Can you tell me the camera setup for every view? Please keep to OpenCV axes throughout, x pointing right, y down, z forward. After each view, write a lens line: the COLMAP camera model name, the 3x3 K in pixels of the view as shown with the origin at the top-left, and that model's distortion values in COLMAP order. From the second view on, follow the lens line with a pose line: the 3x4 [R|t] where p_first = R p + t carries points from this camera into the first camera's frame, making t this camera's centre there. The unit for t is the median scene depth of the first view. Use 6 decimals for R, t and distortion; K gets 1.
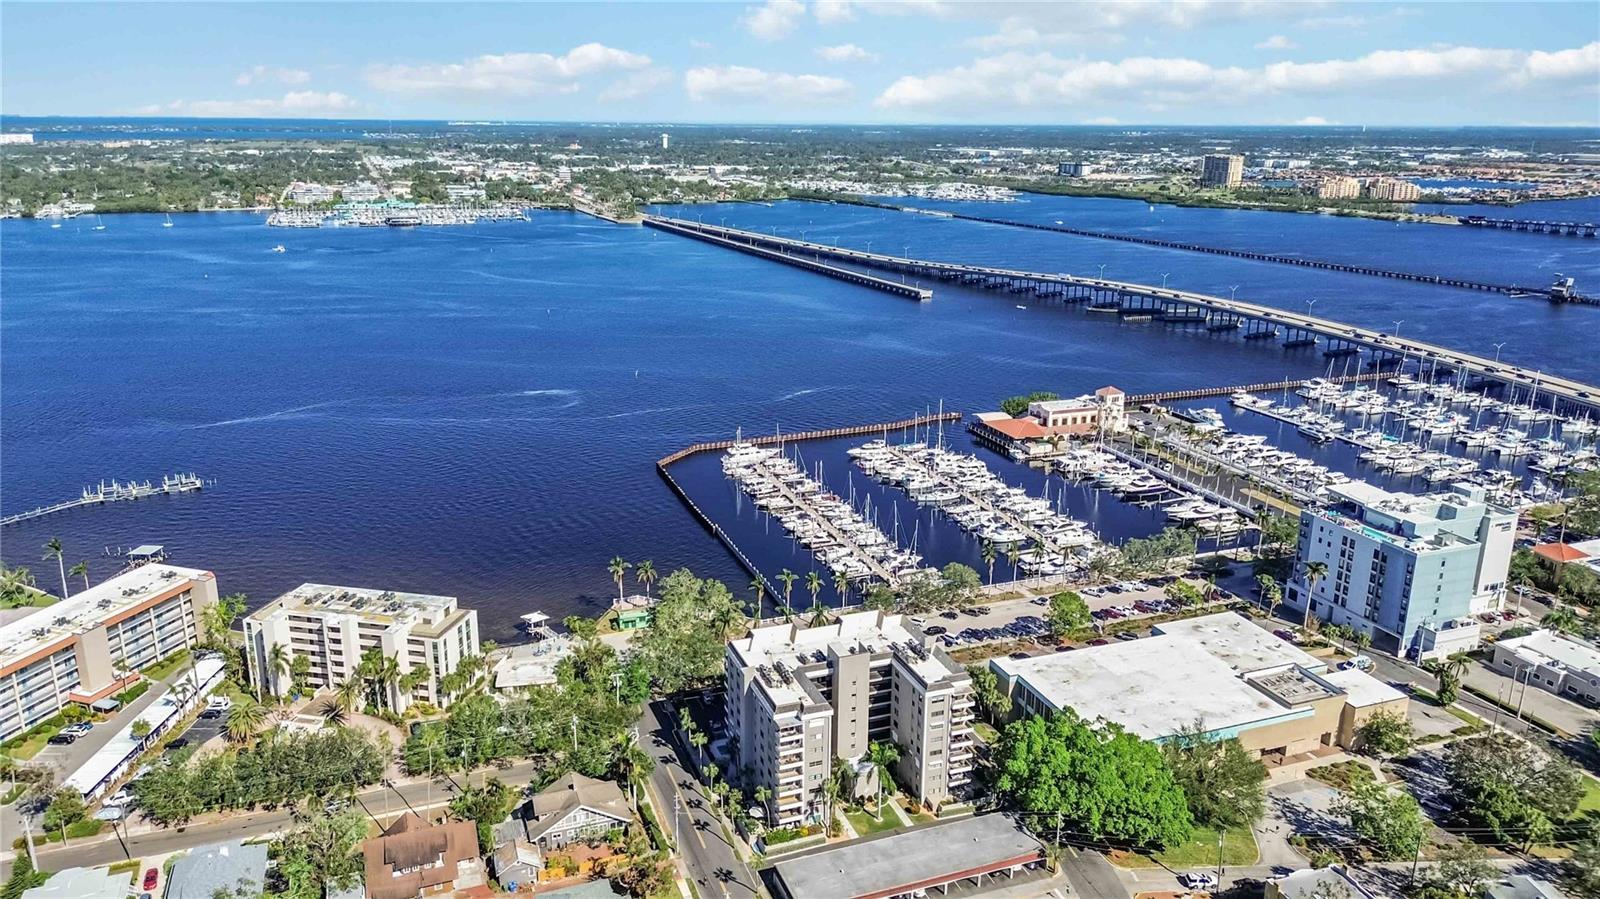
lens RADIAL K [[1126.5, 0, 800.0], [0, 1126.5, 449.5], [0, 0, 1]] dist [0.069084, -0.072547]
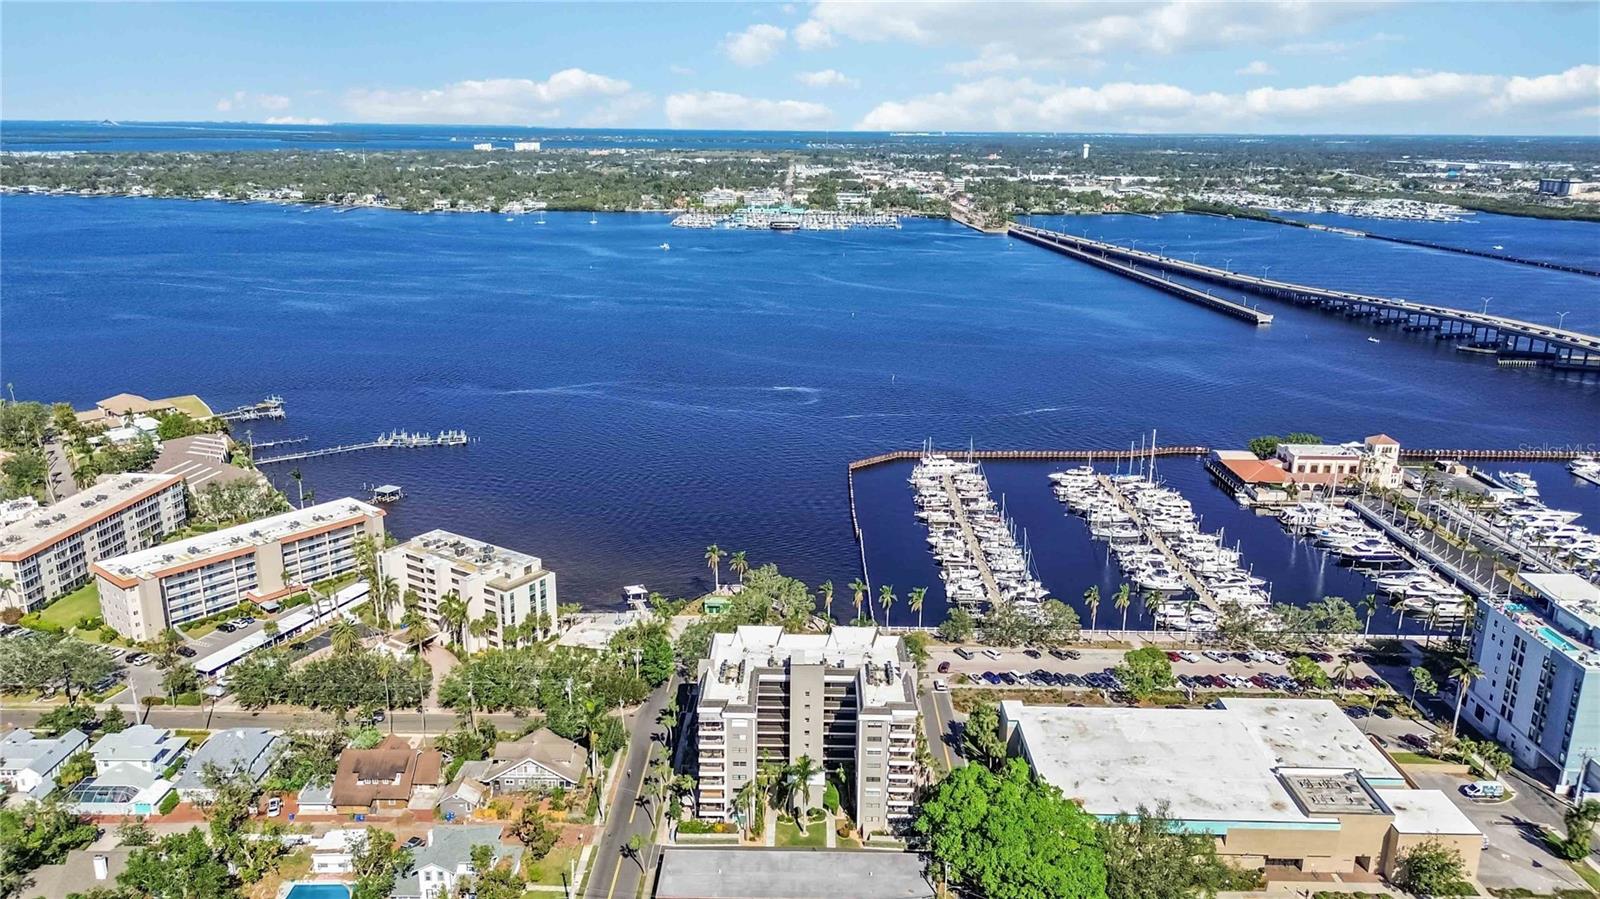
lens RADIAL K [[1126.5, 0, 800.0], [0, 1126.5, 449.5], [0, 0, 1]] dist [0.069084, -0.072547]
pose [[0.931918, 0.101587, -0.348152, 0.193136], [-0.104519, 0.994468, 0.010402, -0.008217], [0.347282, 0.026695, 0.937381, 0.034045]]
